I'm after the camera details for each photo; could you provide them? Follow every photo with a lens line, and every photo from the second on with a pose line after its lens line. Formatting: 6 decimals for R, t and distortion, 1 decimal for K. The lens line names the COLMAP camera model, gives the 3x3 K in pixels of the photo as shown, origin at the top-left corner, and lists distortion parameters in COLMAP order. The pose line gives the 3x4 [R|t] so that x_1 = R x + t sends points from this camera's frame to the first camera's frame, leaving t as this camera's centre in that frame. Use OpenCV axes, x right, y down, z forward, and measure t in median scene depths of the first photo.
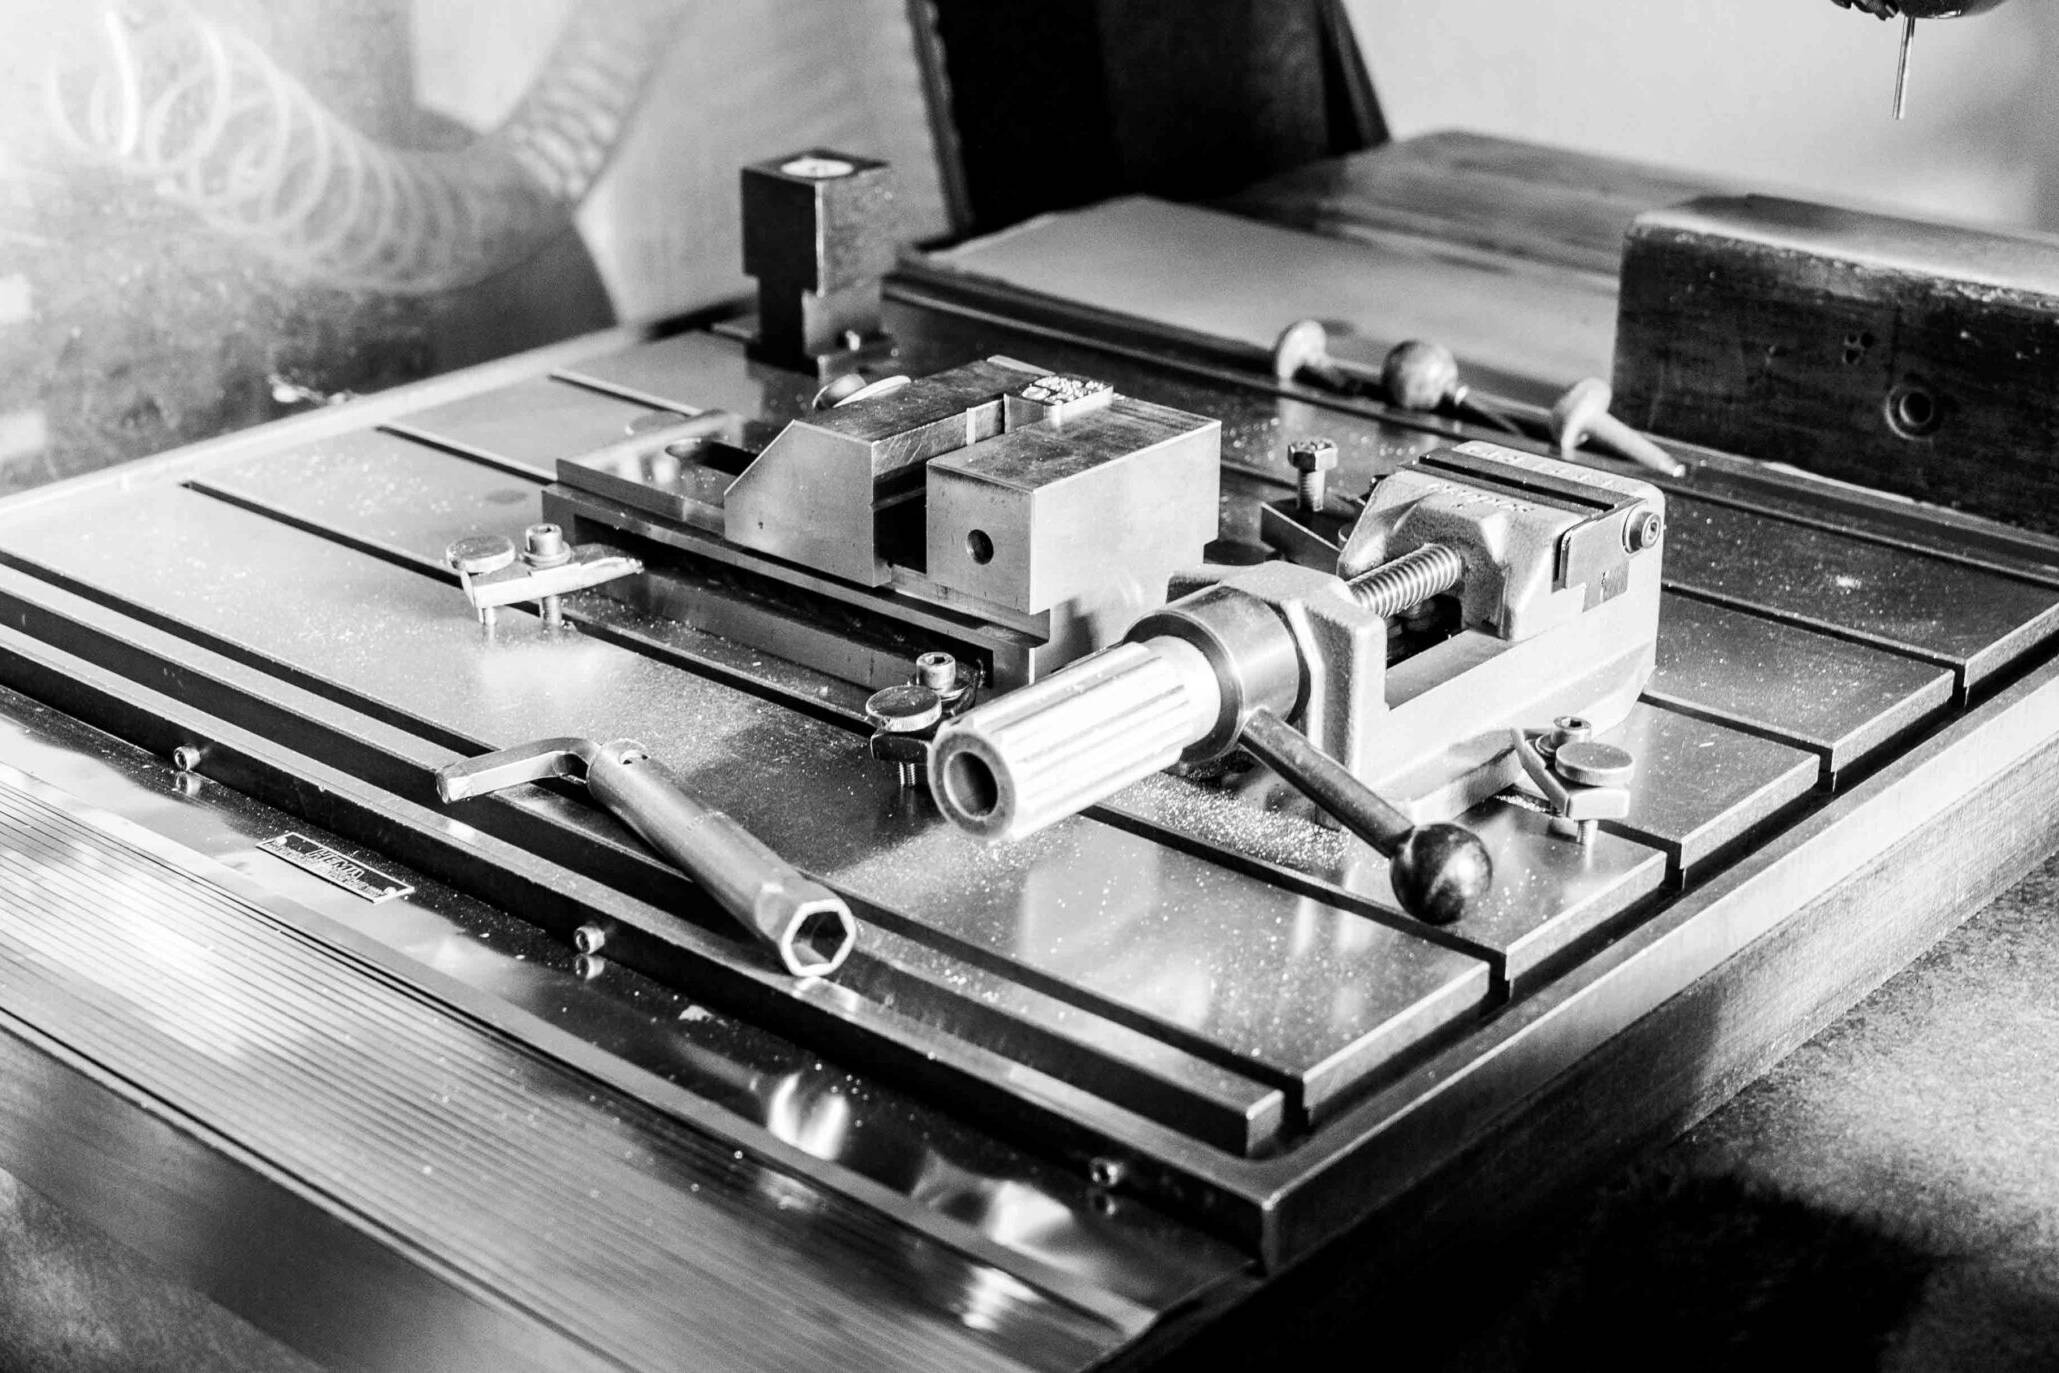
lens RADIAL K [[3132.4, 0, 1029.5], [0, 3132.4, 686.5], [0, 0, 1]] dist [0.035672, -0.033168]
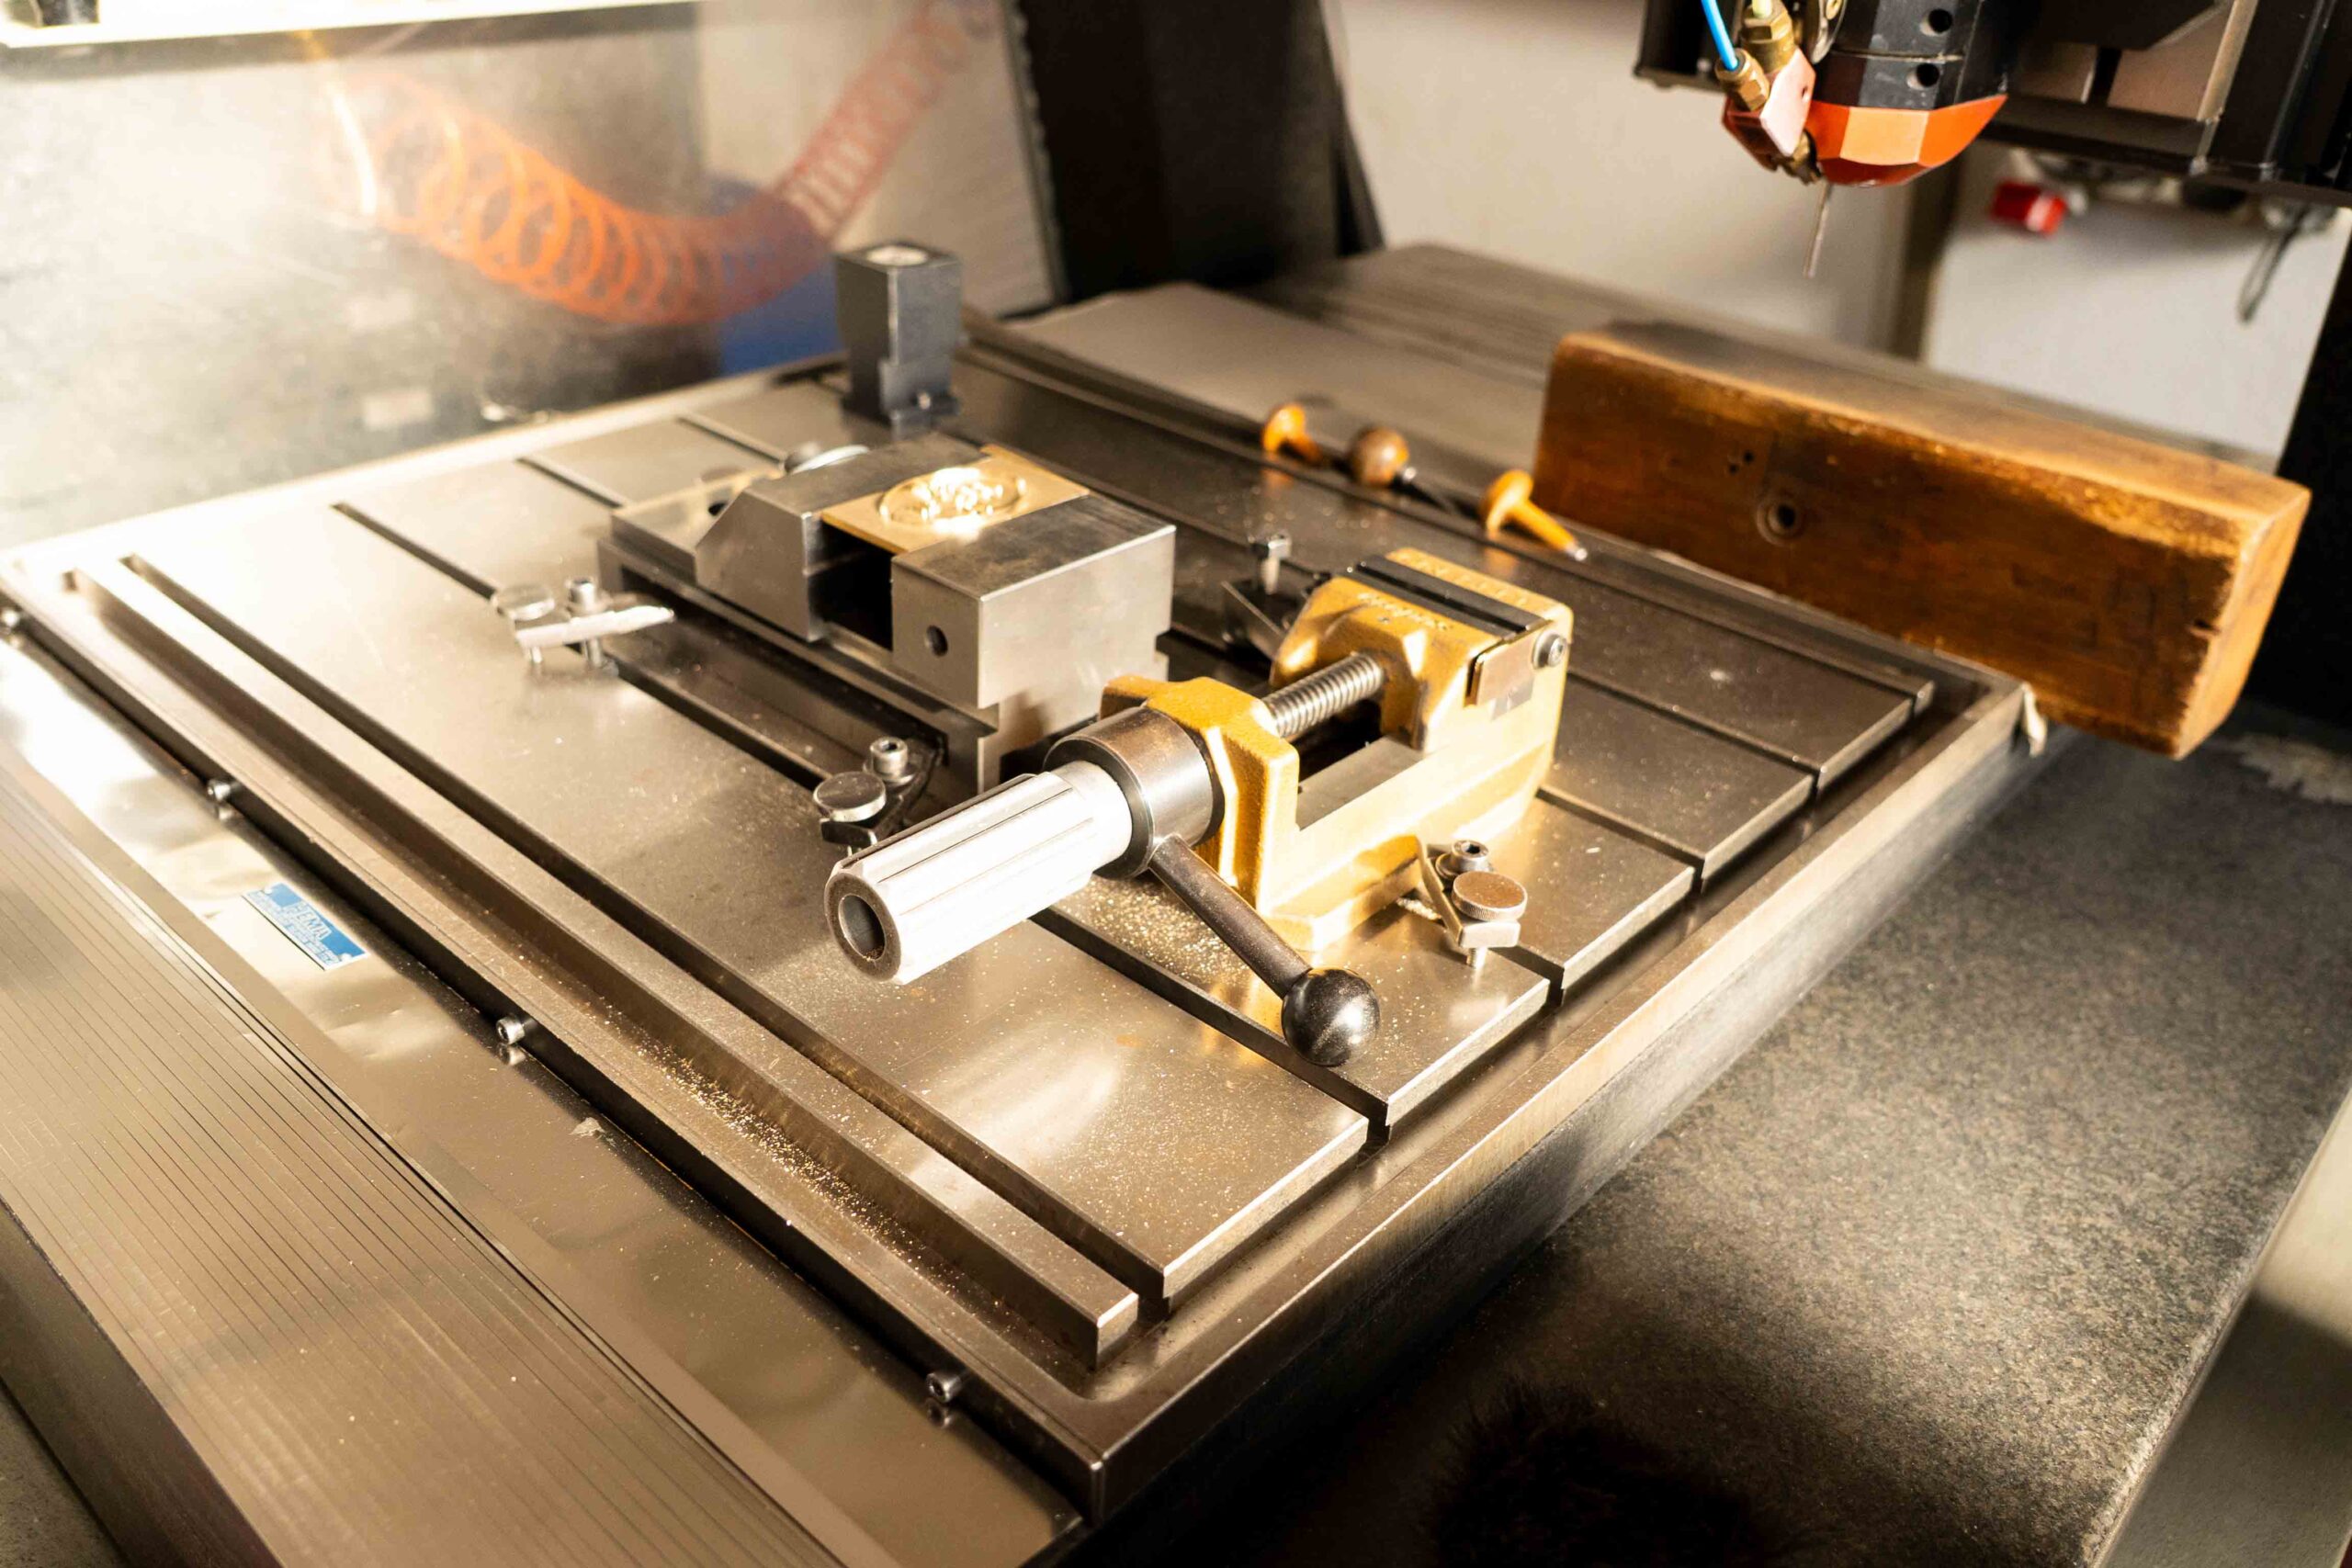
lens RADIAL K [[1842.0, 0, 1176.0], [0, 1842.0, 784.0], [0, 0, 1]] dist [-0.008194, -0.001833]
pose [[0.998590, 0.052601, 0.007124, 0.062503], [-0.053079, 0.990651, 0.125670, -0.077542], [-0.000447, -0.125871, 0.992047, 0.354773]]
